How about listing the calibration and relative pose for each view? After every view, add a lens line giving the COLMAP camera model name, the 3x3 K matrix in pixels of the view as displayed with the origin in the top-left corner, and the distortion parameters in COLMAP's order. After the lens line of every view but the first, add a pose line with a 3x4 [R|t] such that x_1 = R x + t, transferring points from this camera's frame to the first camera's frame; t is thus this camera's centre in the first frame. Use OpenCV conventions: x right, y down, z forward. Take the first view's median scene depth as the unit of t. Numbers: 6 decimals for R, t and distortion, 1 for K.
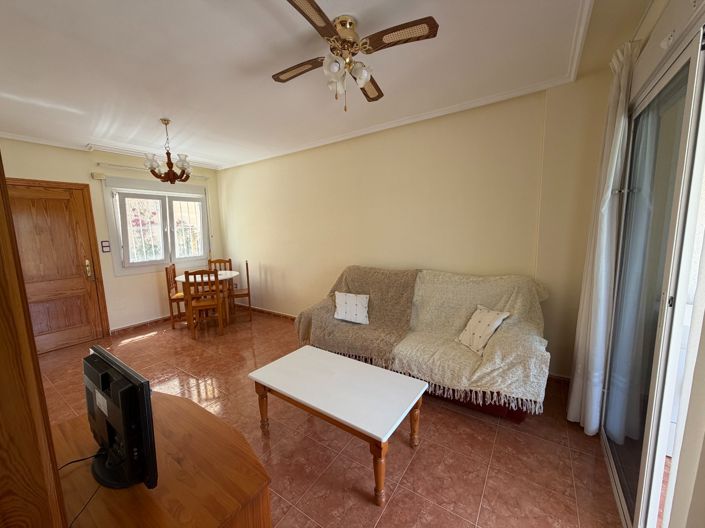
lens RADIAL K [[280.3, 0, 351.3], [0, 280.3, 264.7], [0, 0, 1]] dist [0.000438, 0.000152]
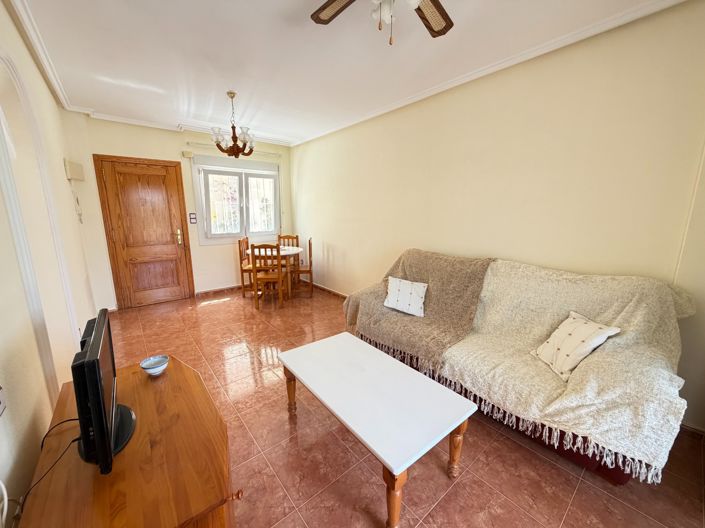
lens RADIAL K [[280.3, 0, 351.3], [0, 280.3, 264.7], [0, 0, 1]] dist [0.000438, 0.000152]
pose [[0.958987, 0.078129, -0.272470, 0.085041], [-0.060998, 0.995624, 0.070800, 0.002816], [0.276809, -0.051276, 0.959556, 0.130007]]
